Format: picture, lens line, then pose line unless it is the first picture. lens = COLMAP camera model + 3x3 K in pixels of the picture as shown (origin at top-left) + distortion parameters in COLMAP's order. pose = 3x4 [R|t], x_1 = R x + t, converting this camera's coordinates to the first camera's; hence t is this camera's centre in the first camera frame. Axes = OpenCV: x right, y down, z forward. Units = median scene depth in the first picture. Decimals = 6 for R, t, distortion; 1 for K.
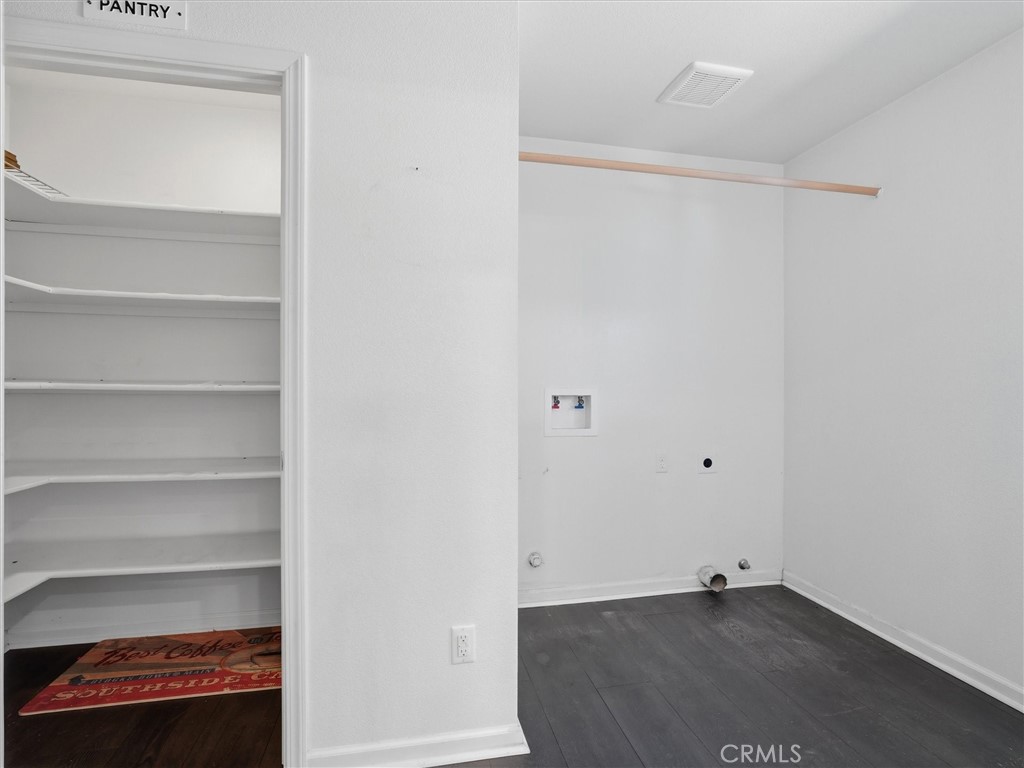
lens RADIAL K [[525.2, 0, 513.4], [0, 525.2, 378.5], [0, 0, 1]] dist [-0.010158, 0.000559]
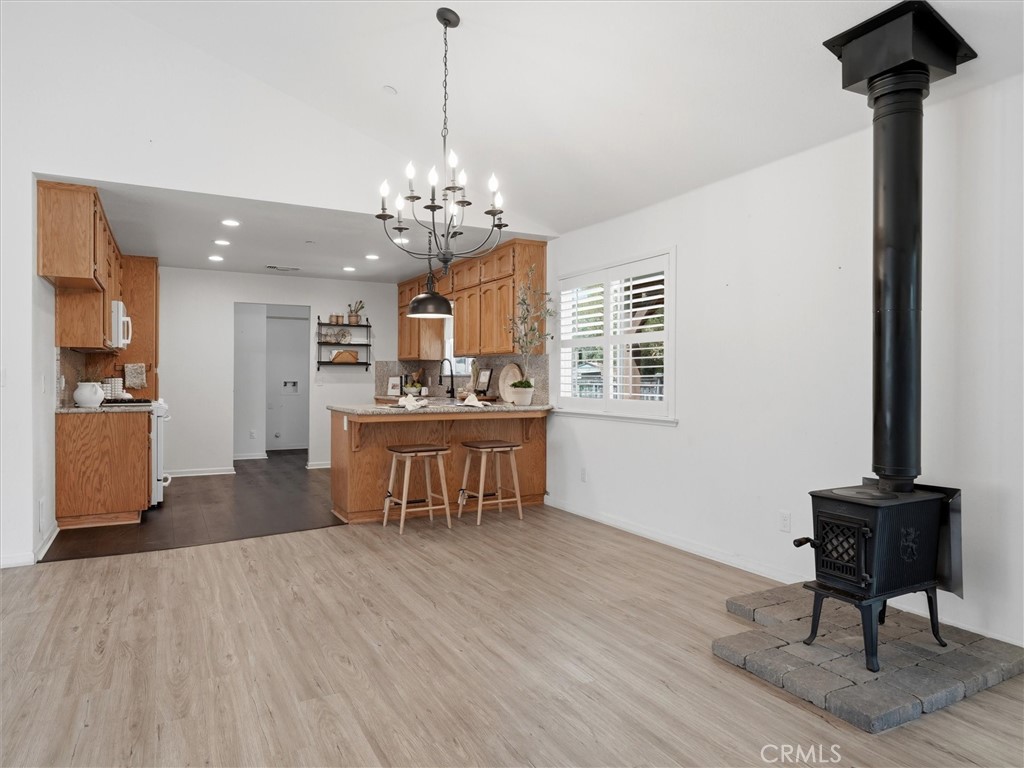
lens RADIAL K [[637.3, 0, 513.3], [0, 637.3, 379.5], [0, 0, 1]] dist [-0.001807, 0.000046]
pose [[0.960393, -0.002101, 0.278640, 0.324266], [0.000206, 0.999977, 0.006832, -0.007676], [-0.278648, -0.006504, 0.960371, -3.025473]]
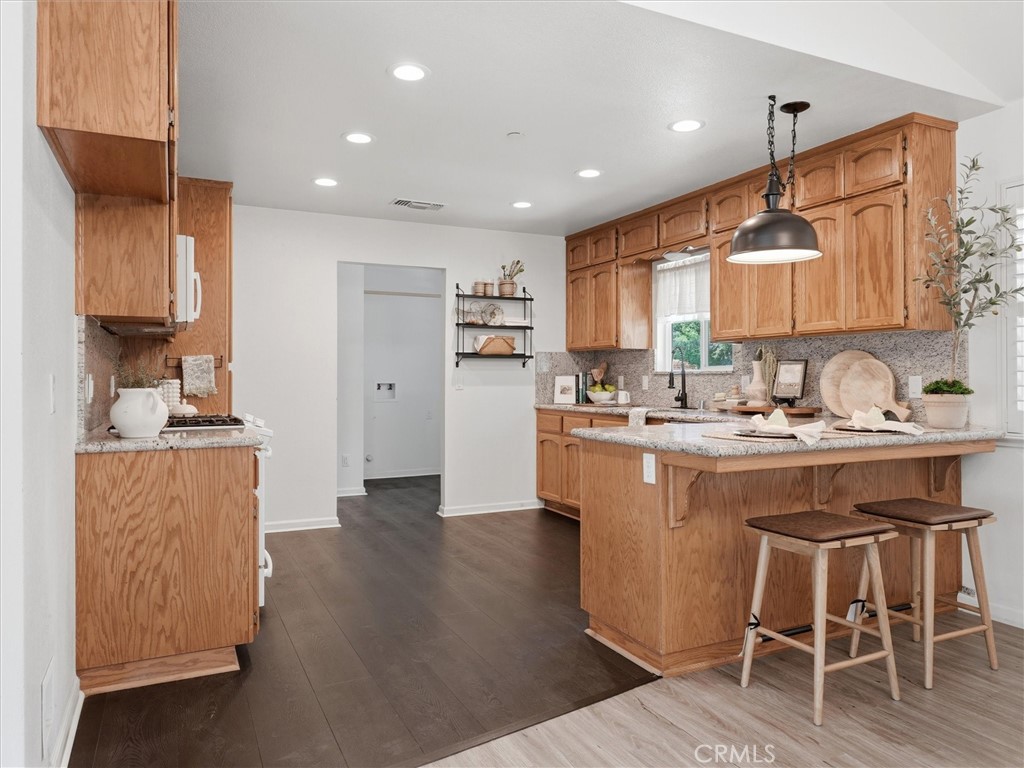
lens RADIAL K [[689.0, 0, 513.2], [0, 689.0, 374.0], [0, 0, 1]] dist [-0.001242, 0.001439]
pose [[0.972077, -0.004724, 0.234613, -0.053644], [0.004982, 0.999987, -0.000507, -0.004270], [-0.234608, 0.001662, 0.972089, -2.001859]]
